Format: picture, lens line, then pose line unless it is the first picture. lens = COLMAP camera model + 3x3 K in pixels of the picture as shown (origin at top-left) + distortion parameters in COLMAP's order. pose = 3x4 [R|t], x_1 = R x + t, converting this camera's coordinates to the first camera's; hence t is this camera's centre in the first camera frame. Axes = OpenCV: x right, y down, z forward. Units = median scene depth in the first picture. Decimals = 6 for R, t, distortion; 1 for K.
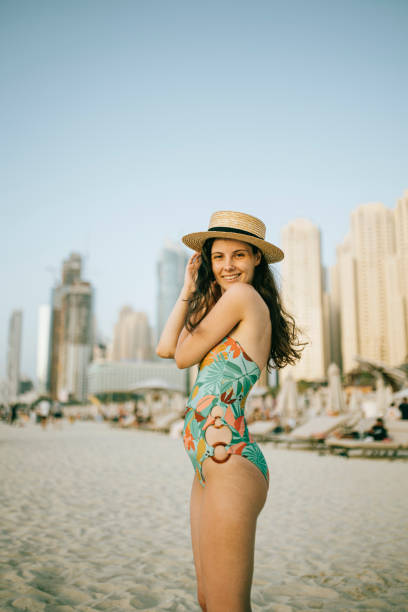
lens RADIAL K [[617.3, 0, 193.5], [0, 617.3, 305.2], [0, 0, 1]] dist [0.001238, -0.009549]
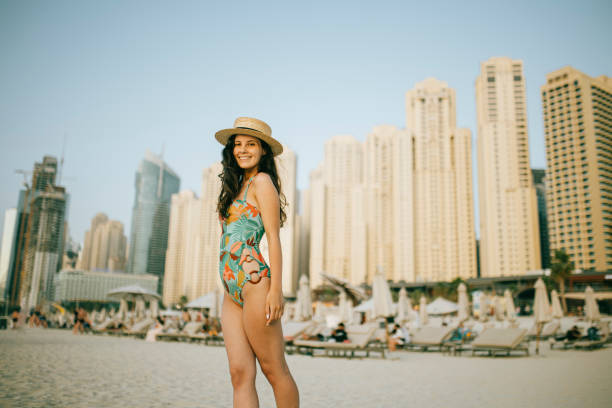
lens RADIAL K [[593.1, 0, 306.9], [0, 593.1, 213.9], [0, 0, 1]] dist [0.000905, -0.003802]
pose [[0.972207, 0.063897, 0.225235, -0.063668], [-0.060424, 0.997924, -0.022287, 0.047228], [-0.226192, 0.008058, 0.974049, -0.158063]]
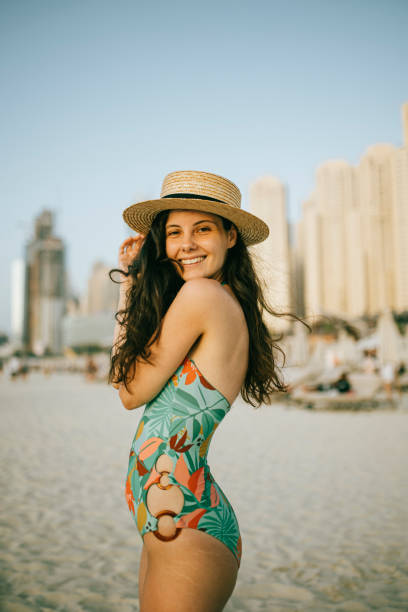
lens RADIAL K [[593.1, 0, 204.0], [0, 593.1, 306.0], [0, 0, 1]] dist [0.000905, -0.003802]
pose [[0.997826, -0.011343, 0.064917, 0.015266], [0.006211, 0.996878, 0.078706, -0.022620], [-0.065607, -0.078132, 0.994782, 0.125445]]
